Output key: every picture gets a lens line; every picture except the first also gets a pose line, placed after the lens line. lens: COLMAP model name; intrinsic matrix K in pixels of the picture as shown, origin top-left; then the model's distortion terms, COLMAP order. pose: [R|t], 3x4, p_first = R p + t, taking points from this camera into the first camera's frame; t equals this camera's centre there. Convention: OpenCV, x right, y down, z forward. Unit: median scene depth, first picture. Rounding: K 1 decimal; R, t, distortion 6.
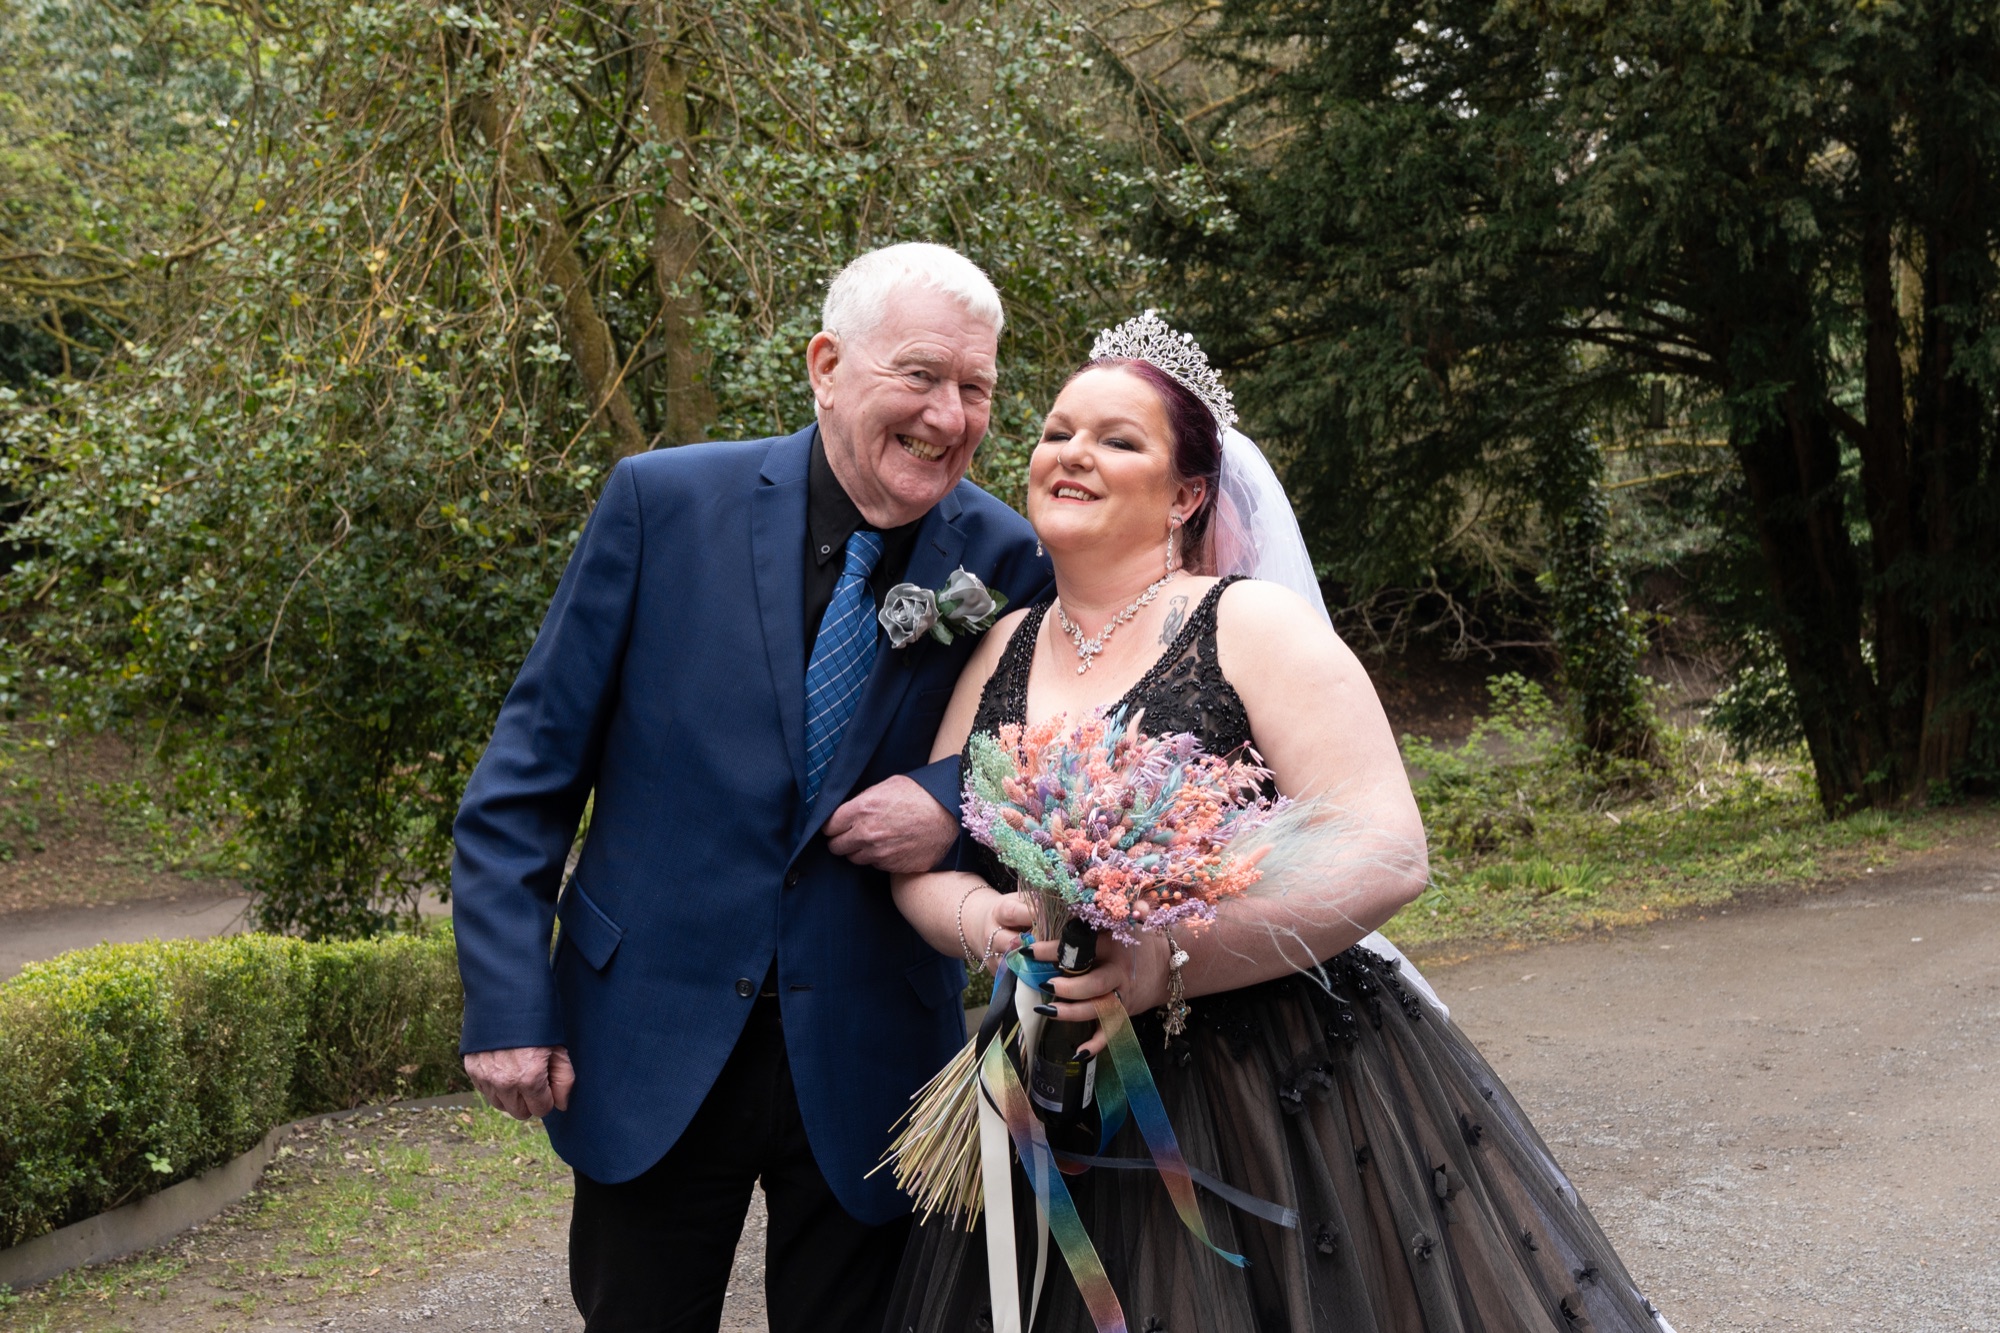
lens RADIAL K [[2603.7, 0, 1000.2], [0, 2603.7, 717.8], [0, 0, 1]] dist [-0.020496, -0.014166]
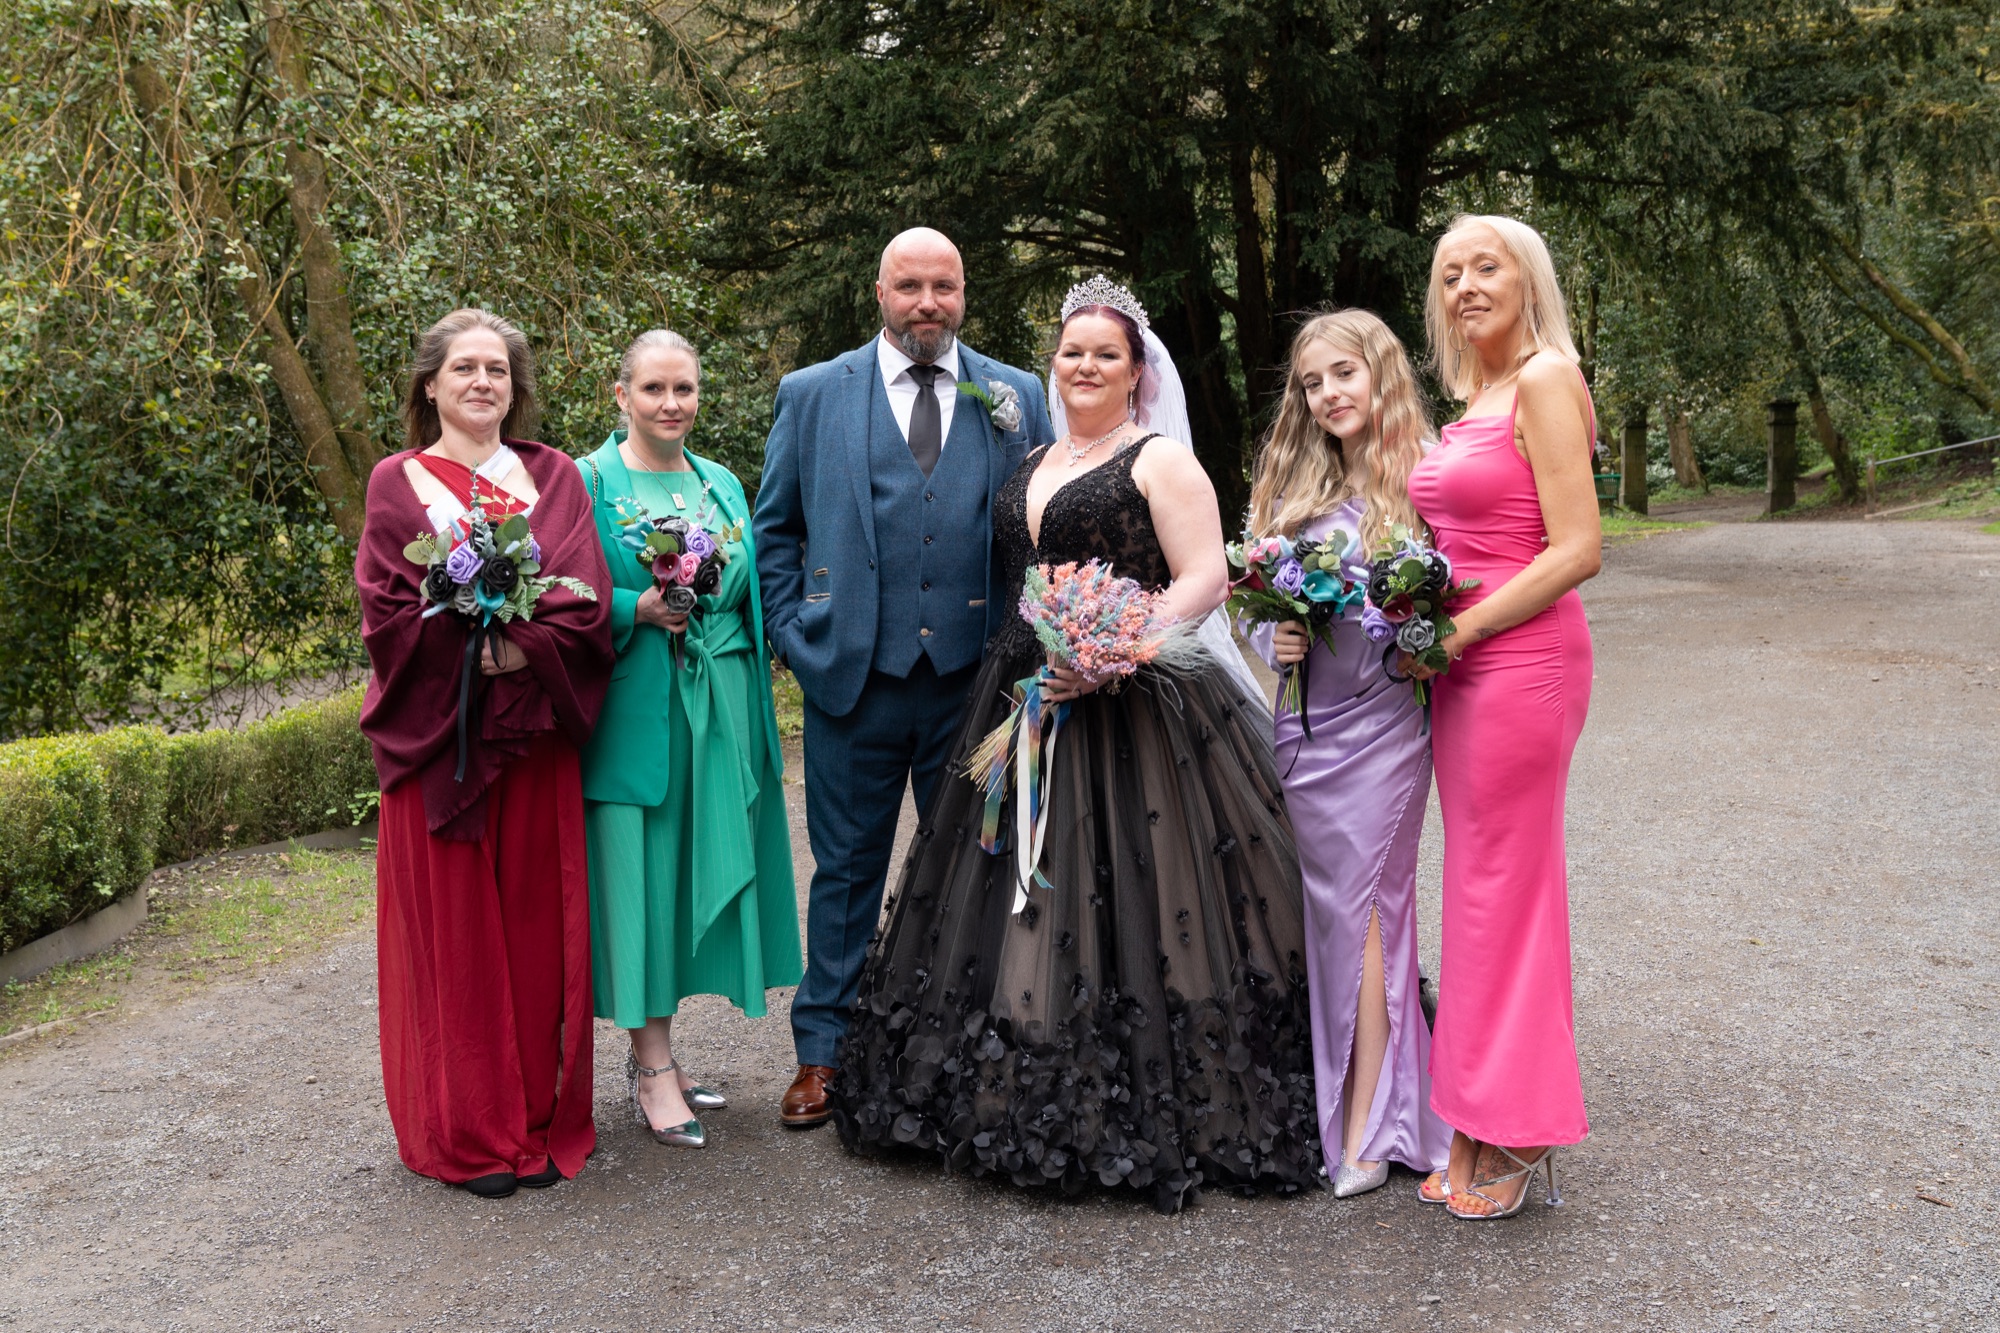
lens RADIAL K [[2603.7, 0, 1000.2], [0, 2603.7, 717.8], [0, 0, 1]] dist [-0.020496, -0.014166]
pose [[0.969342, -0.064956, 0.236974, -0.122201], [0.053245, 0.997038, 0.055497, 0.020589], [-0.239877, -0.041178, 0.969930, -0.288617]]
